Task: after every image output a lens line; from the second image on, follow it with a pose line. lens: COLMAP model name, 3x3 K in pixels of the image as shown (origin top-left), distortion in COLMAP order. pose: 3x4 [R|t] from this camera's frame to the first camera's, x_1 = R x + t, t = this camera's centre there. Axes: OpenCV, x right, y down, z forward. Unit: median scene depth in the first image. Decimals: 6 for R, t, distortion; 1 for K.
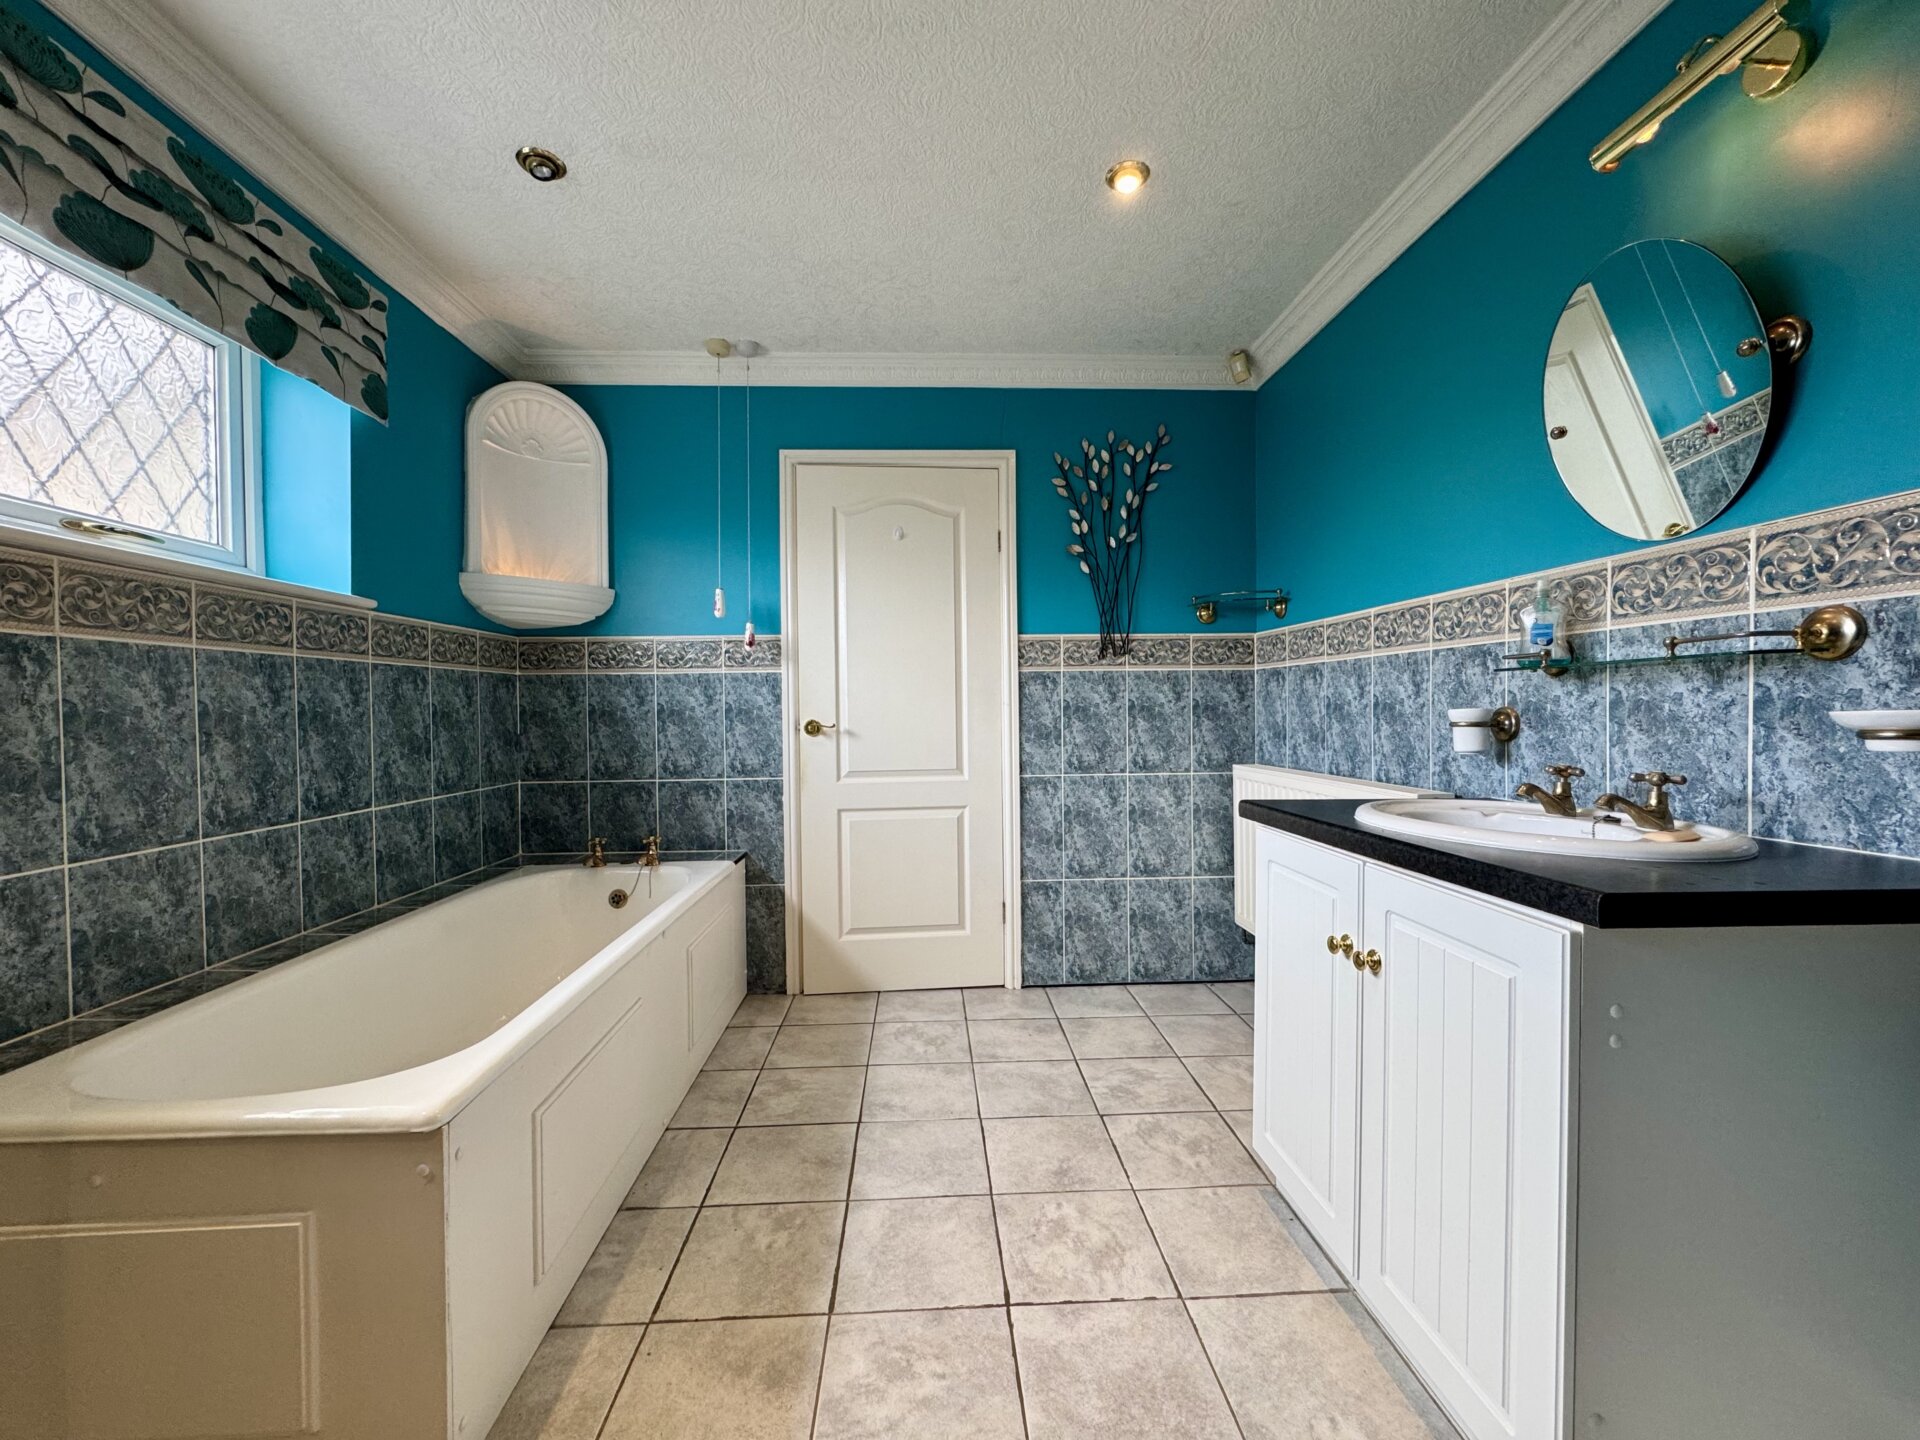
lens RADIAL K [[767.0, 0, 955.1], [0, 767.0, 722.3], [0, 0, 1]] dist [0.000436, -0.000036]
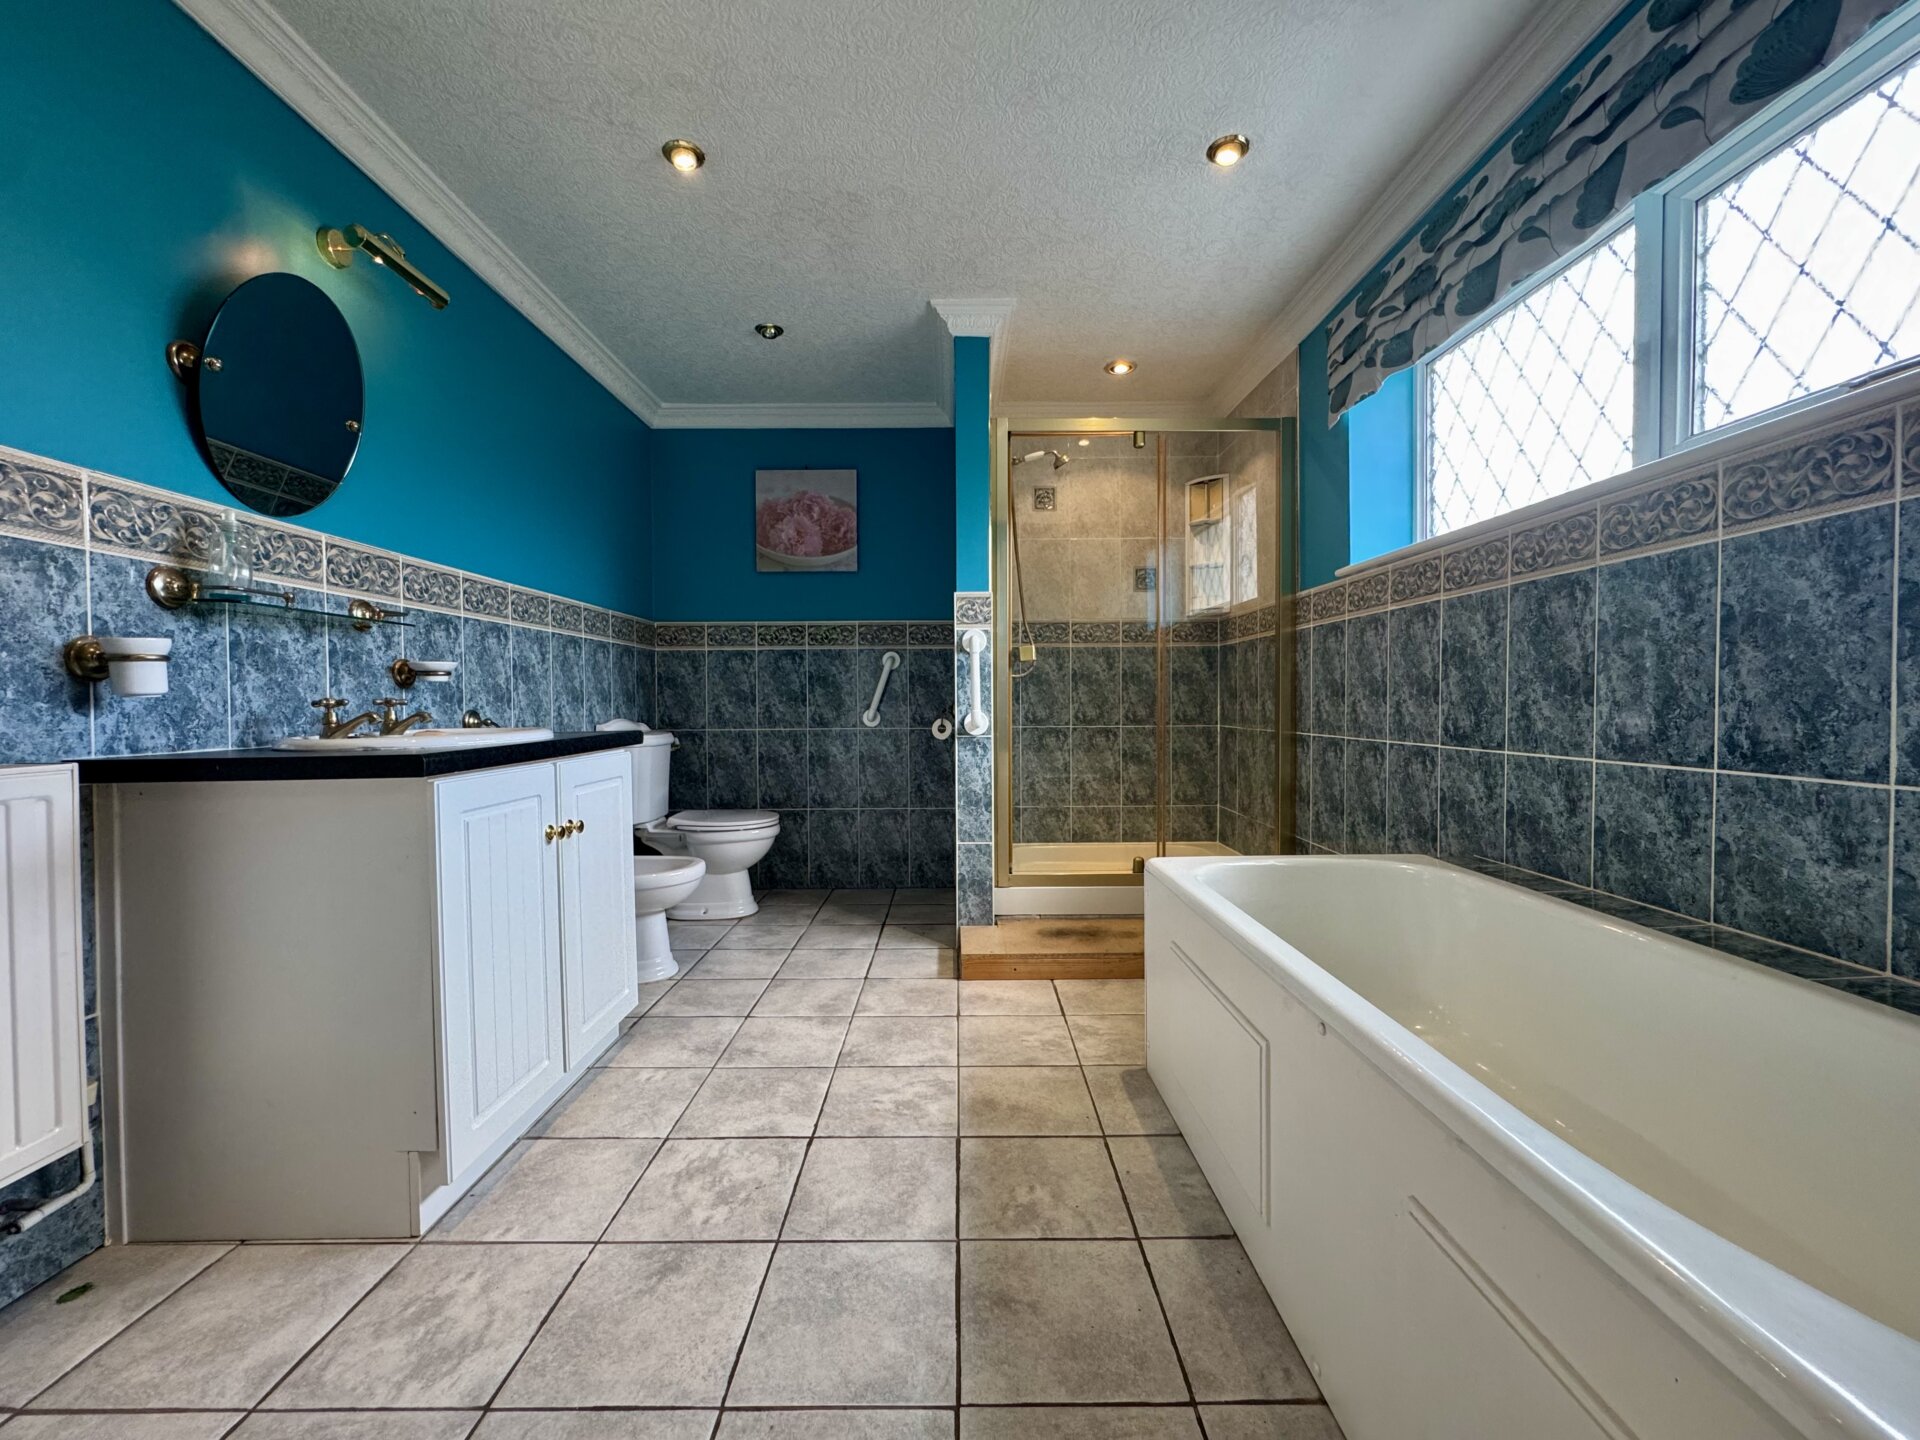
lens RADIAL K [[767.0, 0, 962.3], [0, 767.0, 715.9], [0, 0, 1]] dist [0.000436, -0.000036]
pose [[-0.999053, 0.015454, 0.040684, -0.207496], [0.016883, 0.999244, 0.035031, 0.054351], [-0.040112, 0.035685, -0.998558, 1.994633]]
